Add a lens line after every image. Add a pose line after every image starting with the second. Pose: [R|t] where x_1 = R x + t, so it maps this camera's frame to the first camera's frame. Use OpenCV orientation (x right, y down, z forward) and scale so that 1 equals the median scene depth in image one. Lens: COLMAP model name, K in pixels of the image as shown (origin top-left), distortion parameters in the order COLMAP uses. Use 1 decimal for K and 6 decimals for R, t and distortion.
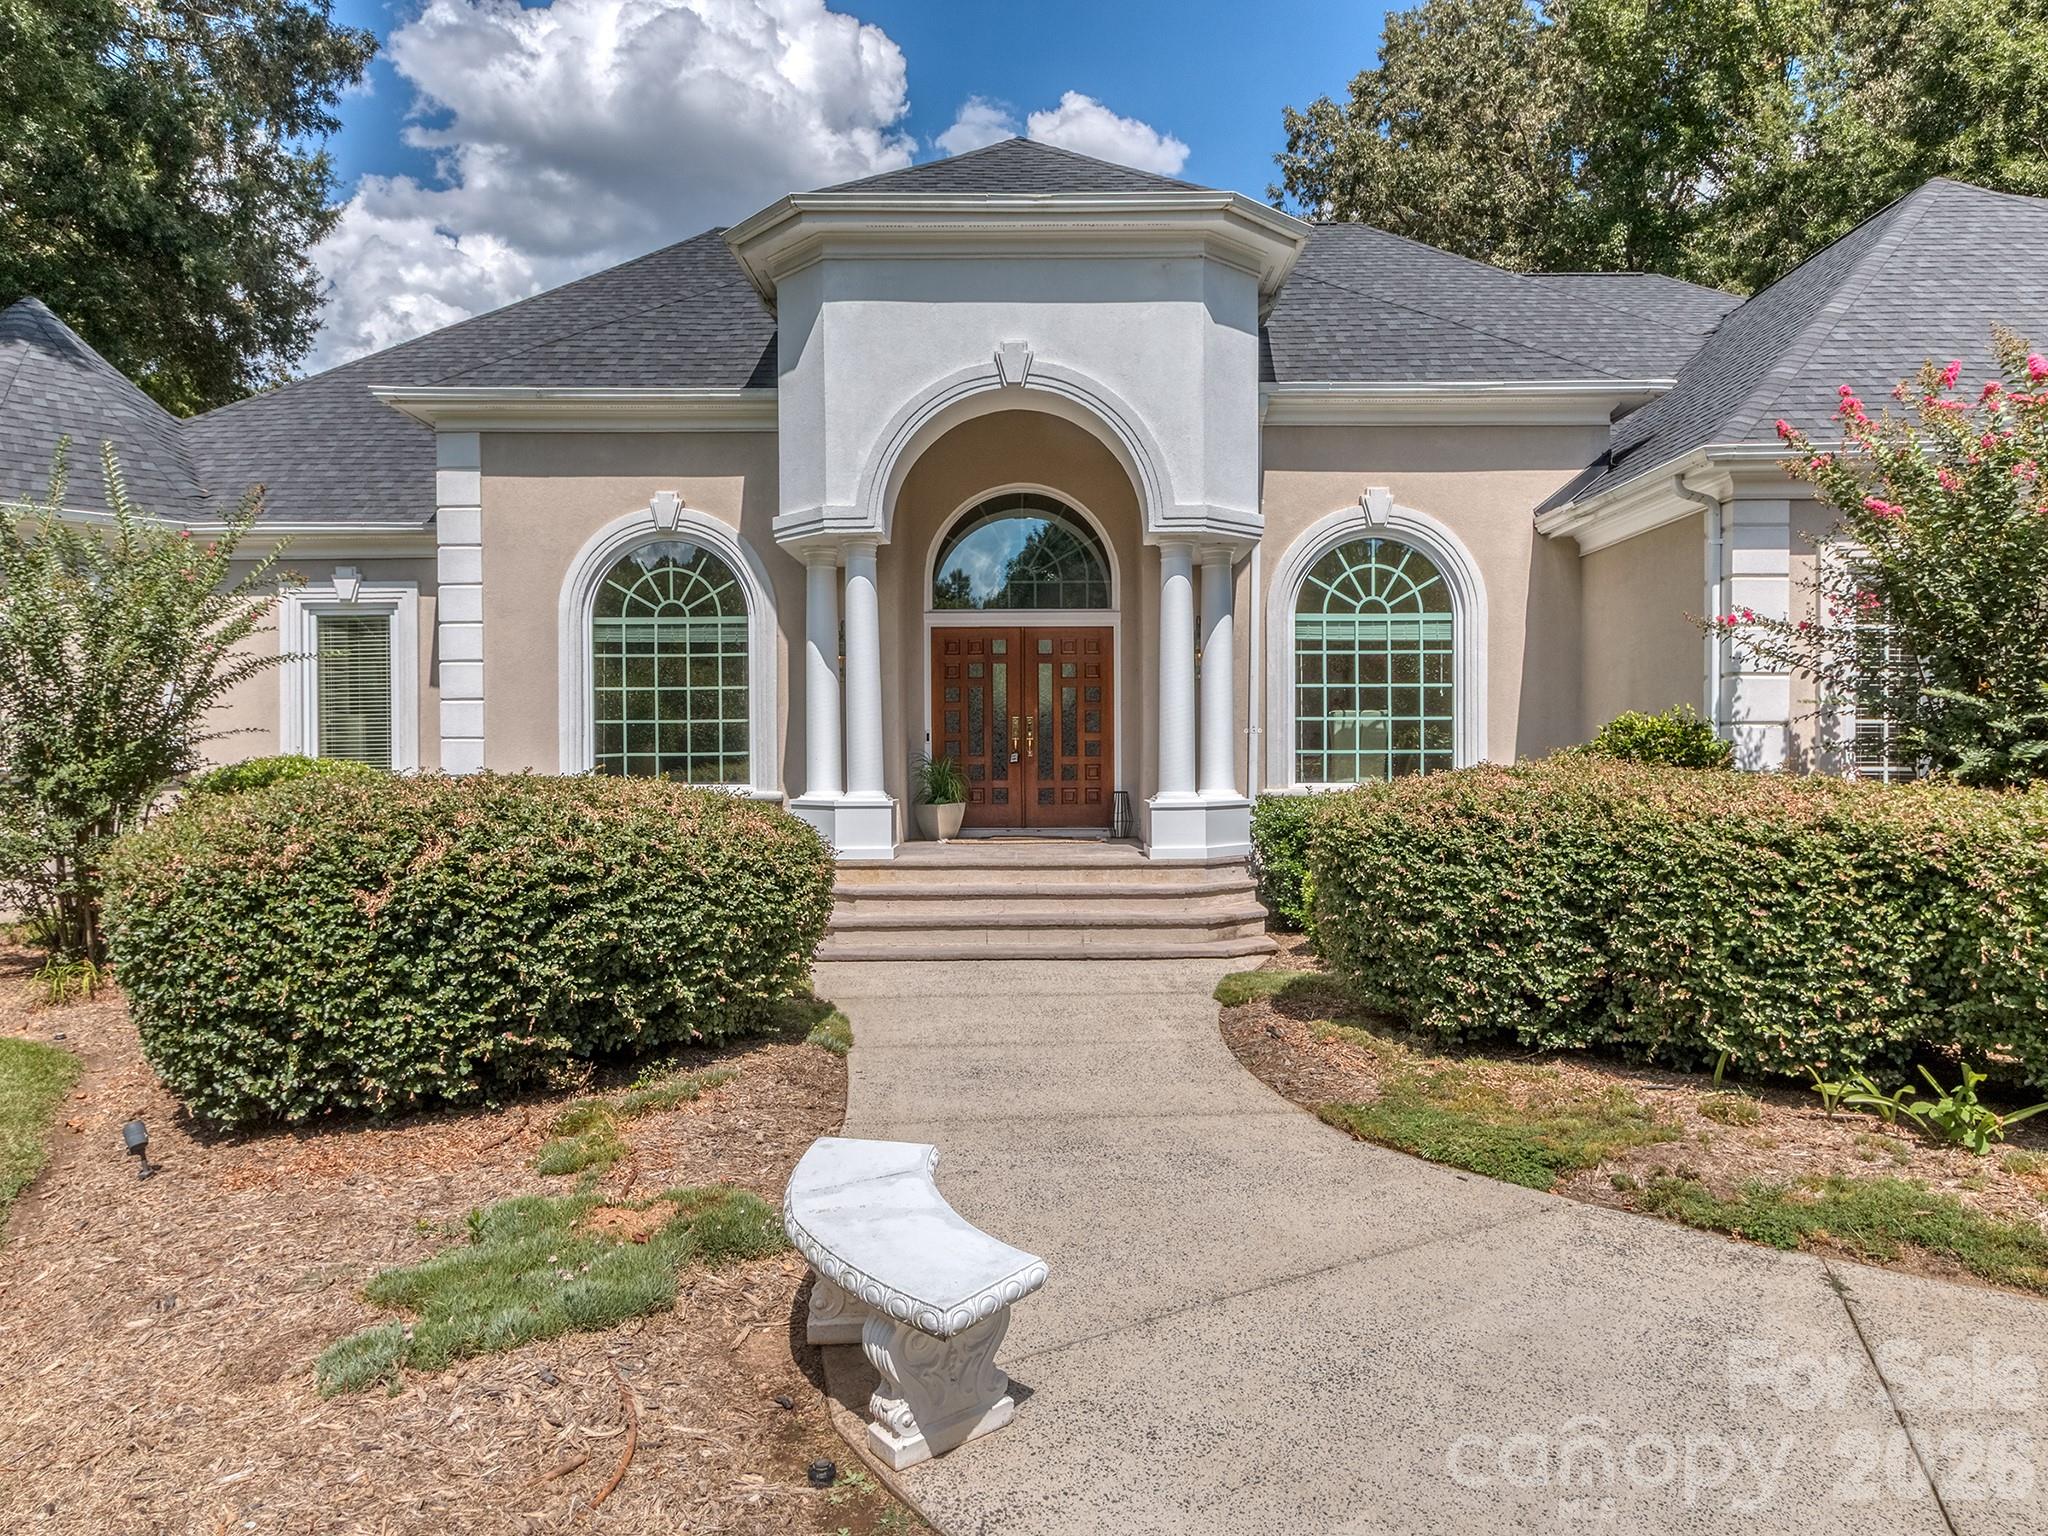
lens RADIAL K [[1047.6, 0, 1019.1], [0, 1047.6, 771.1], [0, 0, 1]] dist [0.003472, 0.001733]
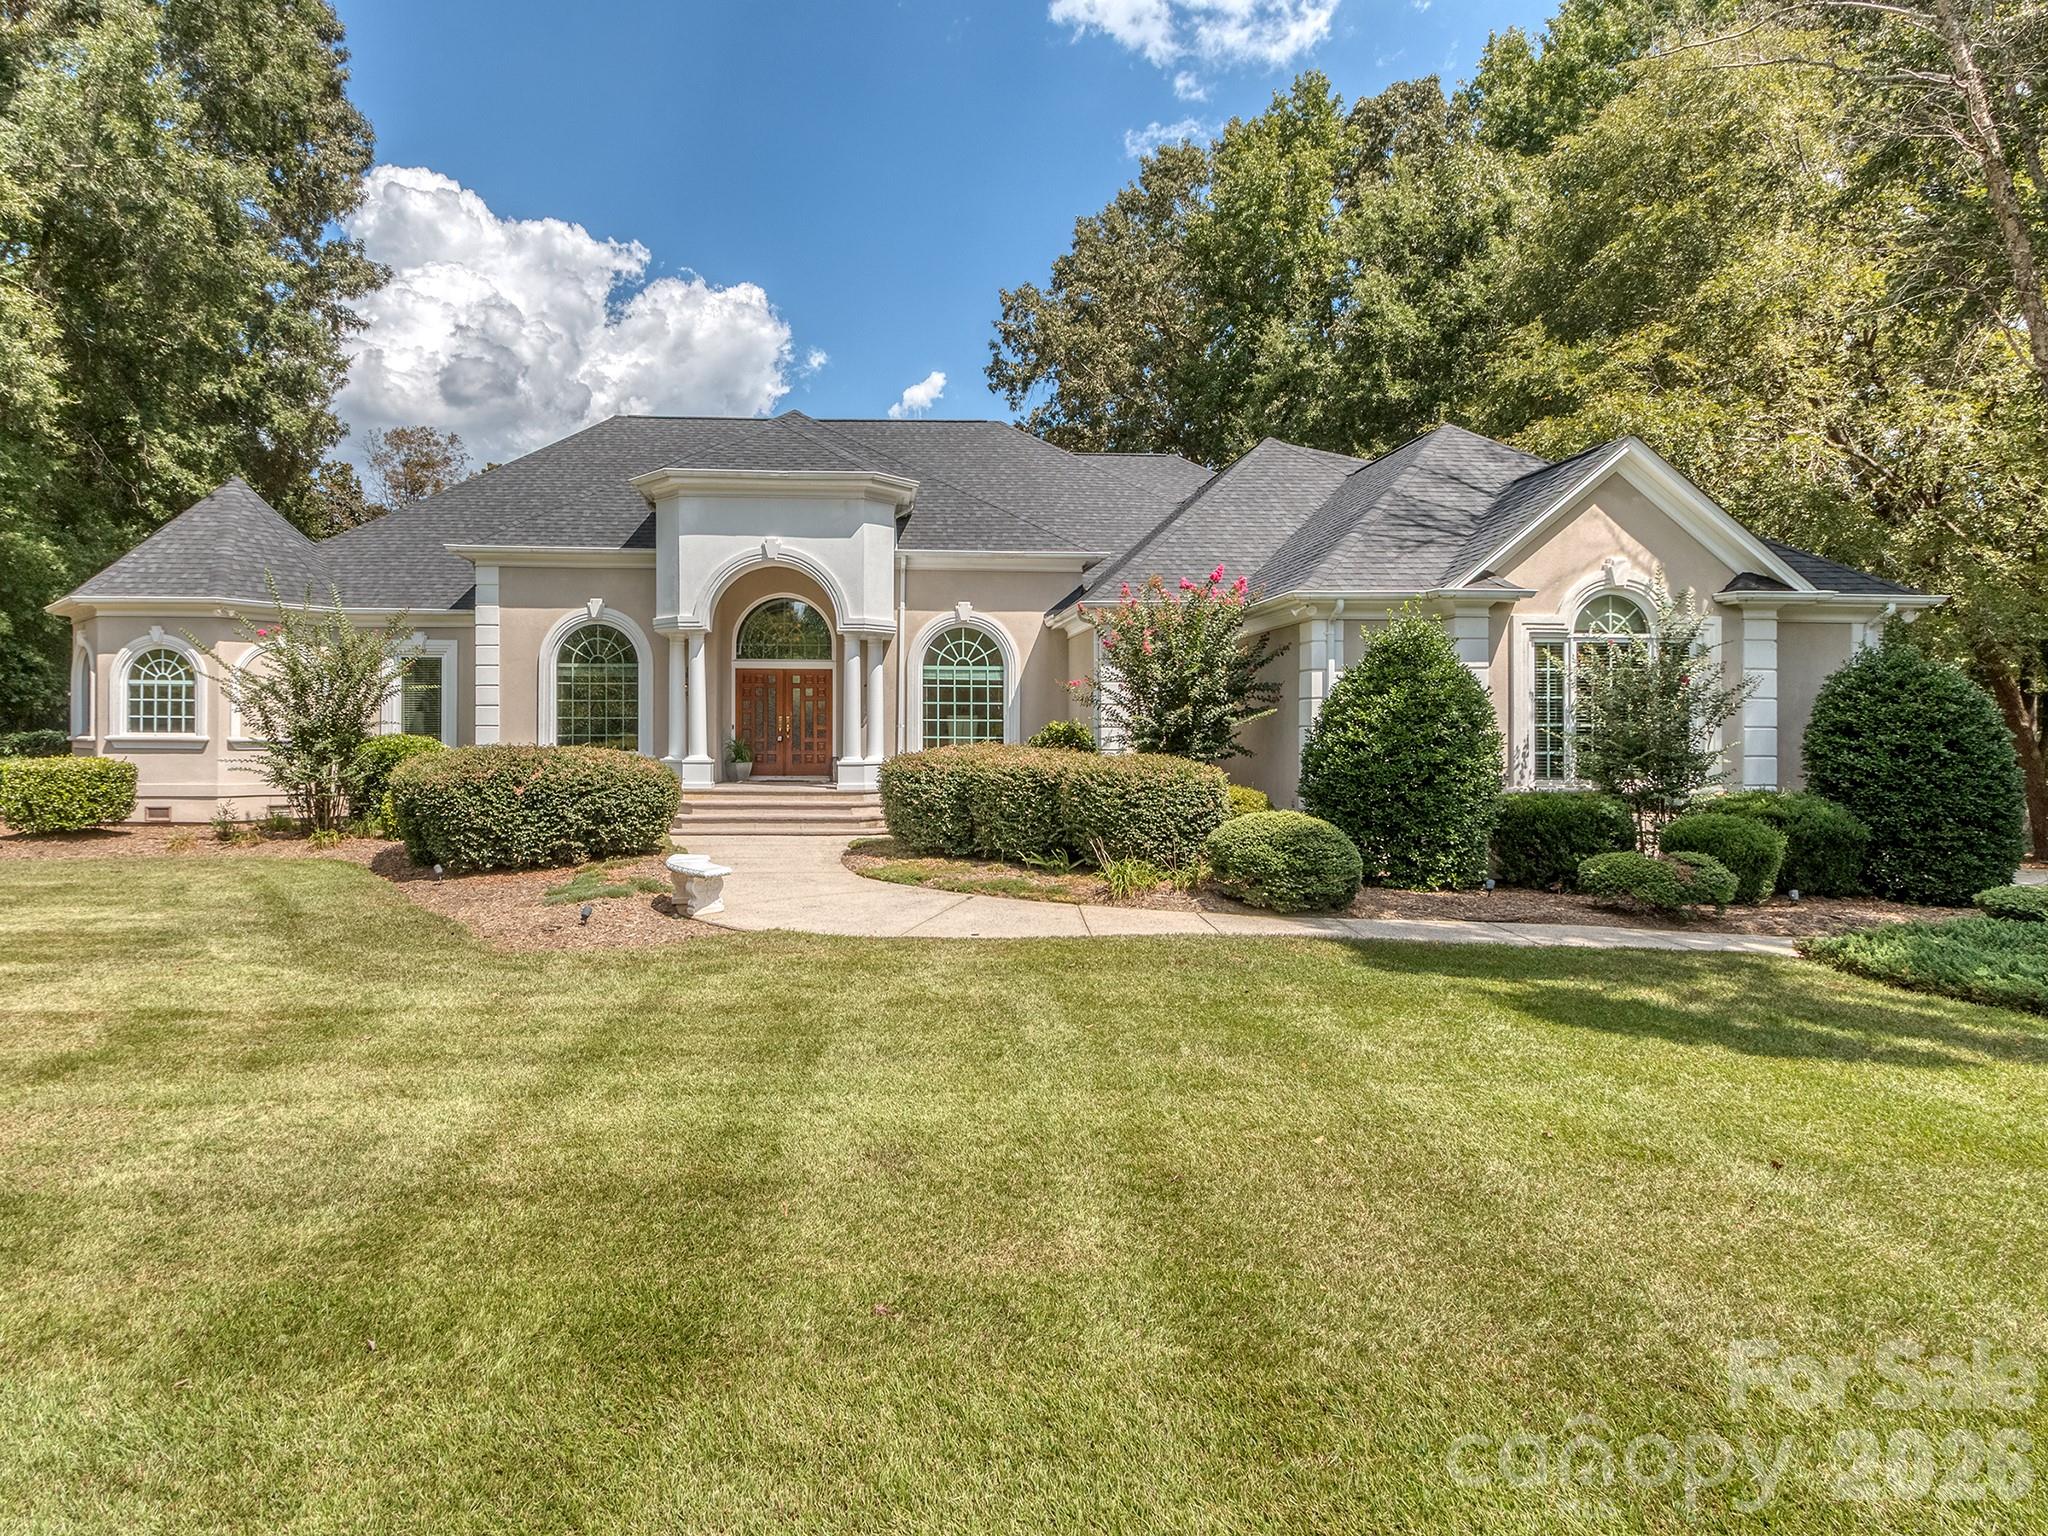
lens RADIAL K [[1575.5, 0, 1023.9], [0, 1575.5, 757.4], [0, 0, 1]] dist [-0.001749, 0.000529]
pose [[0.999400, 0.009985, 0.033162, 0.364497], [-0.010391, 0.999873, 0.012077, -0.018597], [-0.033037, -0.012414, 0.999377, -1.968843]]
